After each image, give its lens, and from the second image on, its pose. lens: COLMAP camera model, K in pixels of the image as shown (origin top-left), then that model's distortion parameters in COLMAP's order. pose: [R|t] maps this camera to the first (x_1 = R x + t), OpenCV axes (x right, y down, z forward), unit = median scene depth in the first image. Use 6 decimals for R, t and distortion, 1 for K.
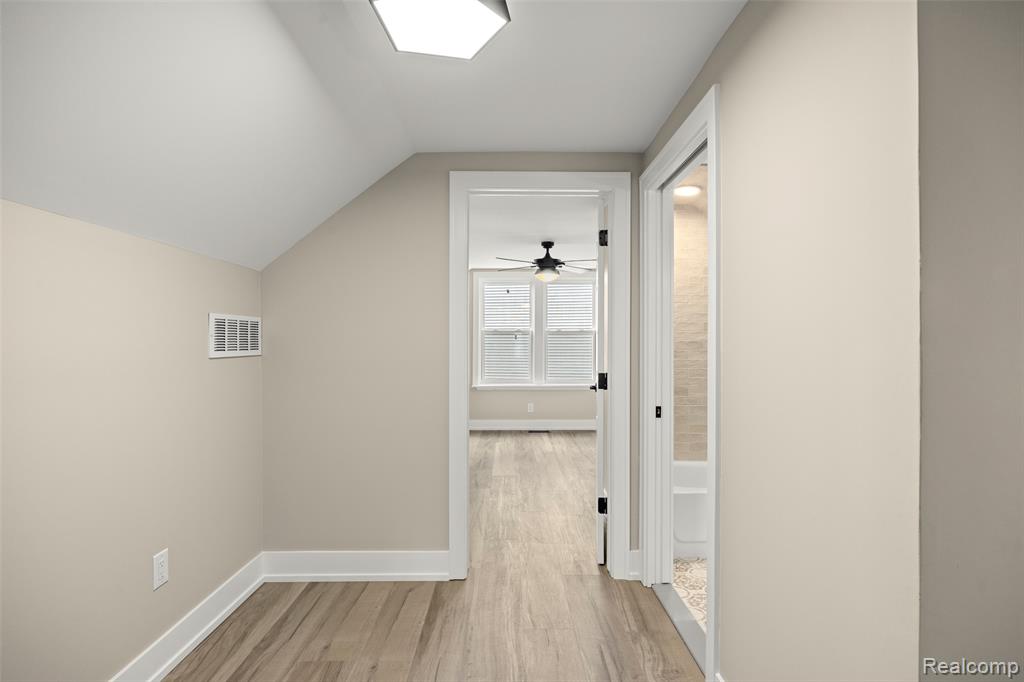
lens RADIAL K [[504.5, 0, 511.6], [0, 504.5, 341.5], [0, 0, 1]] dist [-0.006253, -0.000212]
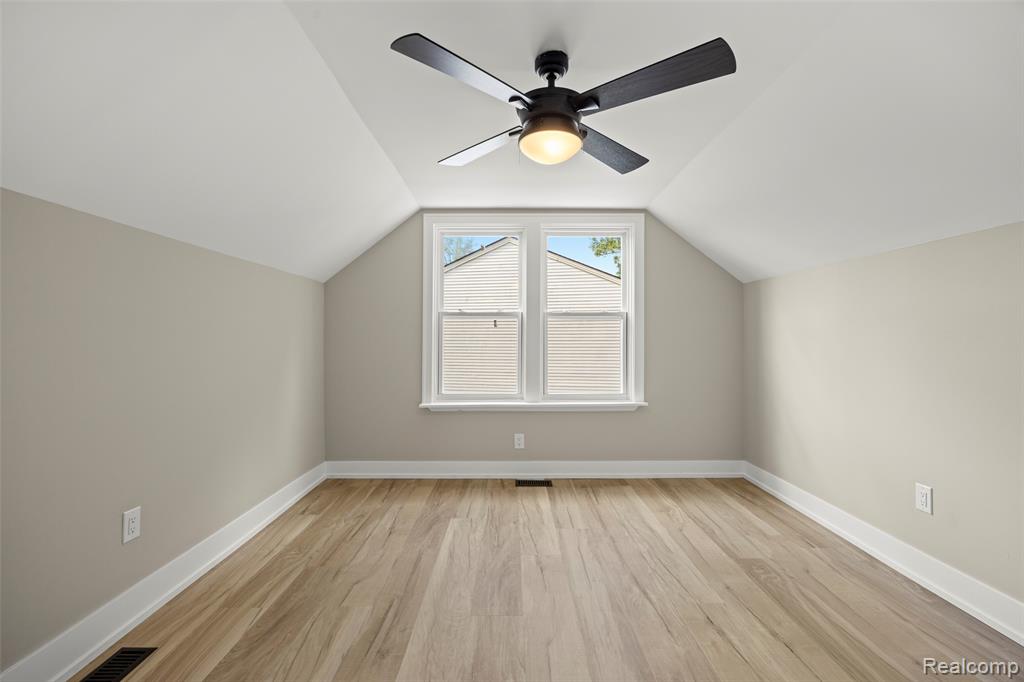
lens RADIAL K [[440.0, 0, 512.4], [0, 440.0, 339.4], [0, 0, 1]] dist [0.000355, 0.000008]
pose [[0.999998, -0.000675, -0.001597, 0.030480], [0.000678, 0.999997, 0.002401, 0.009237], [0.001595, -0.002402, 0.999996, 0.484465]]
